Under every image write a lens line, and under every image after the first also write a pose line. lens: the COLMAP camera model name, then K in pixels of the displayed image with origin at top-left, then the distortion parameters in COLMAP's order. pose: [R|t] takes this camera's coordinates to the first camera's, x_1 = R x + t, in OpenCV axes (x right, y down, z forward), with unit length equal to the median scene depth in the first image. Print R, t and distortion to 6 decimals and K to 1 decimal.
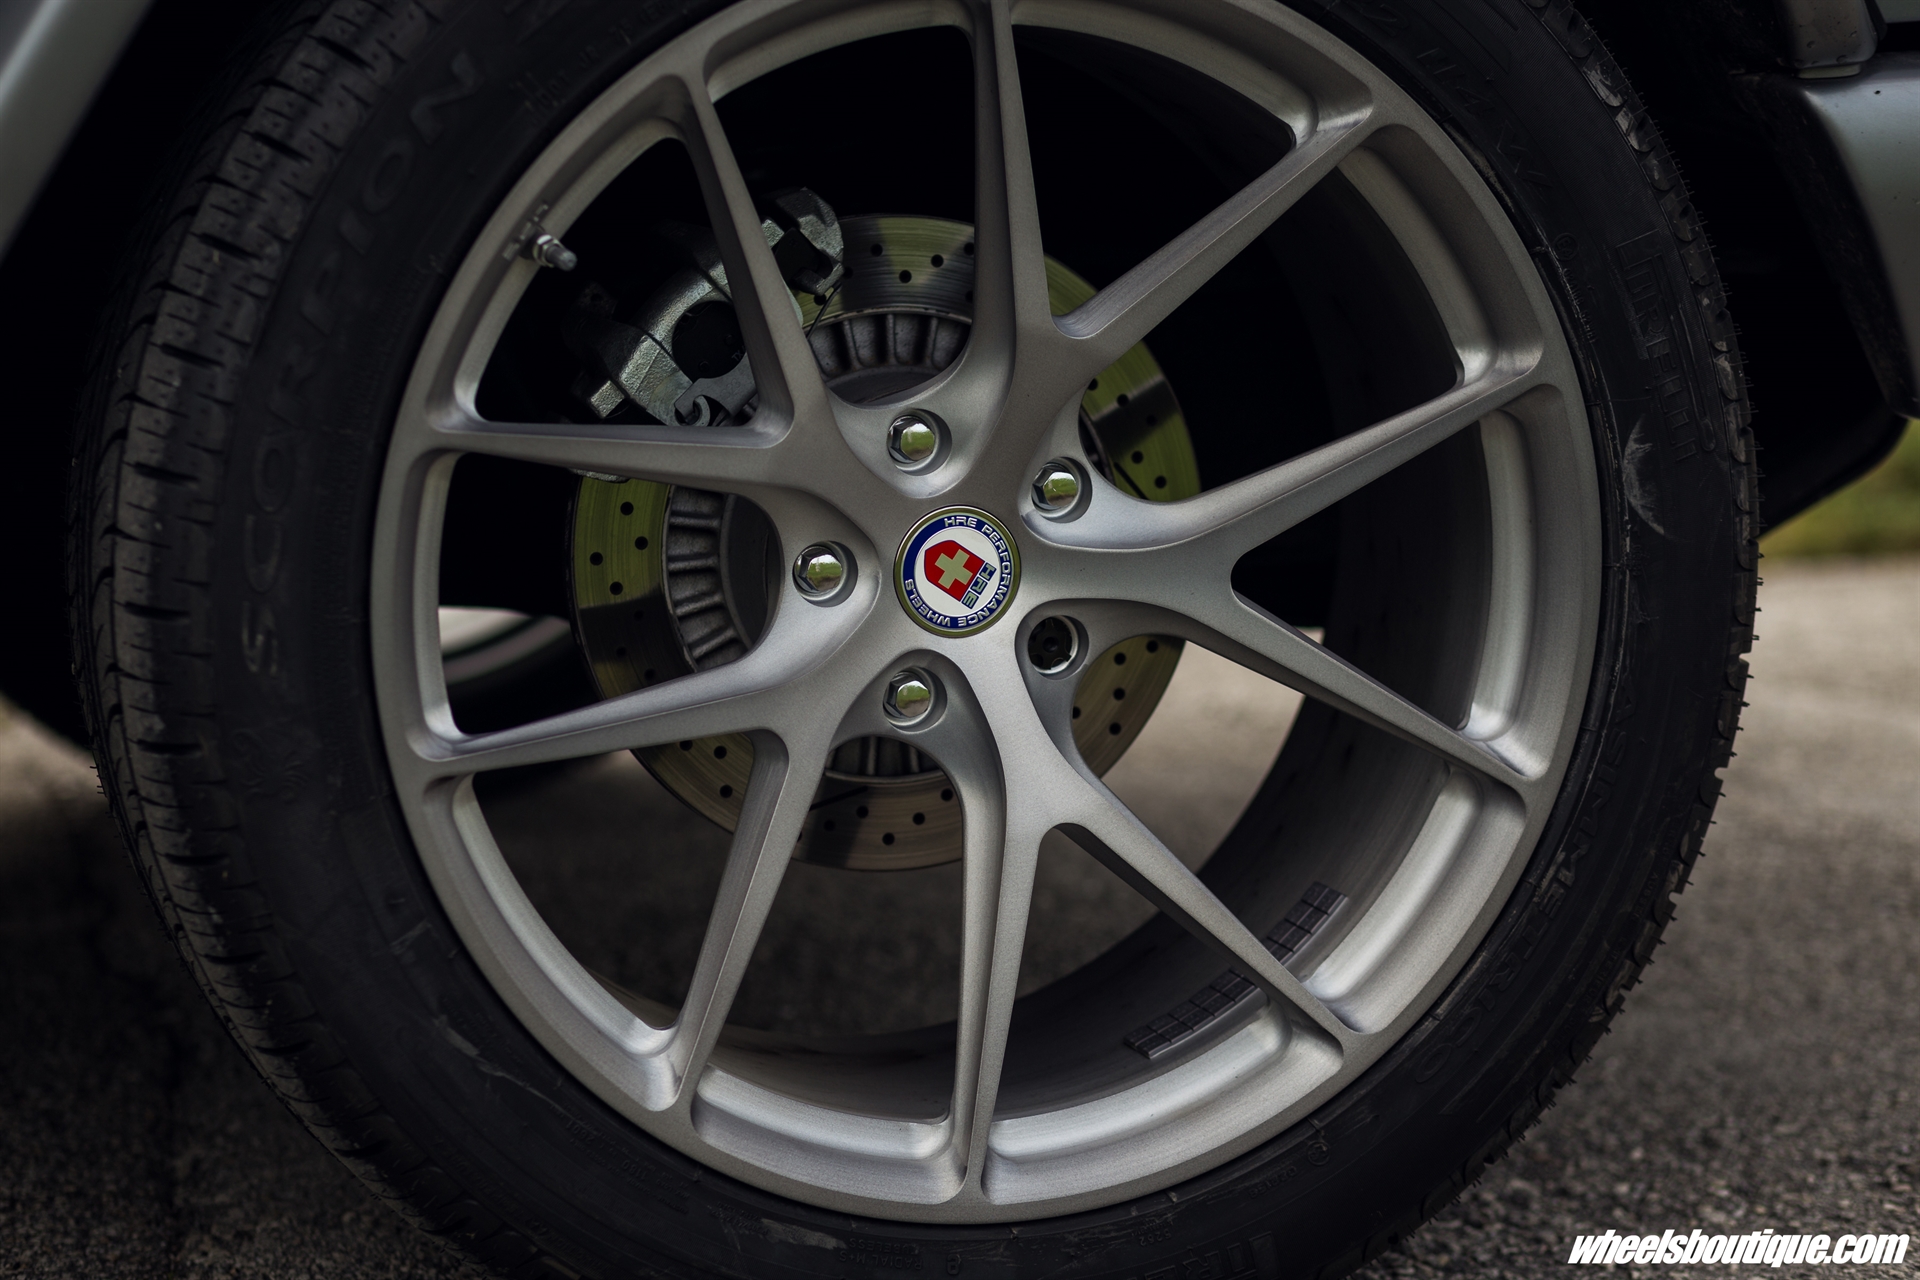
lens RADIAL K [[4567.9, 0, 960.0], [0, 4567.9, 640.0], [0, 0, 1]] dist [0.050763, 0.183098]
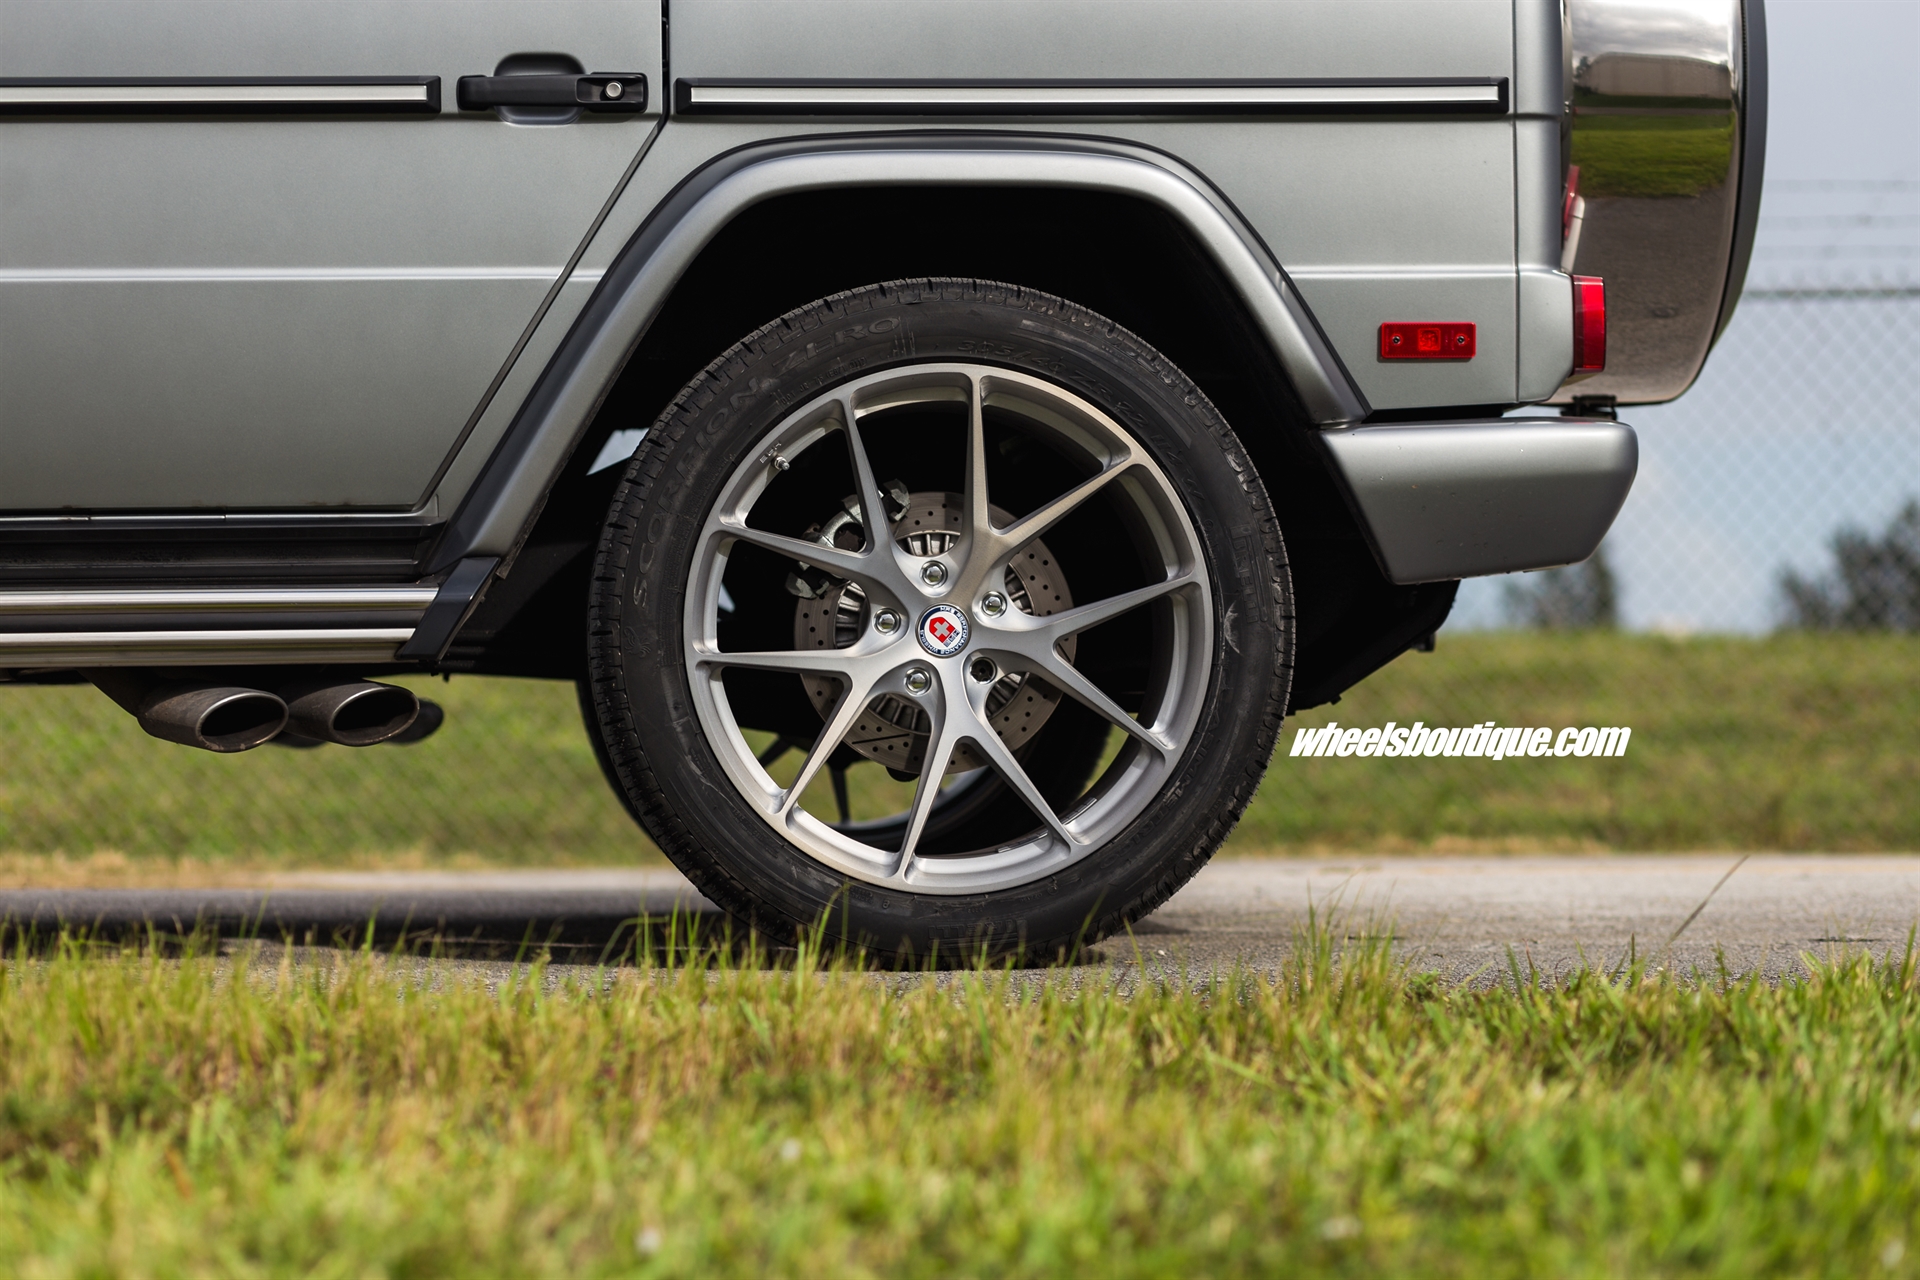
lens RADIAL K [[4567.9, 0, 960.0], [0, 4567.9, 640.0], [0, 0, 1]] dist [0.050763, 0.183098]
pose [[0.969523, 0.121932, -0.212505, 0.516801], [-0.158446, 0.973611, -0.164246, 0.381165], [0.186870, 0.192911, 0.963258, -1.296380]]
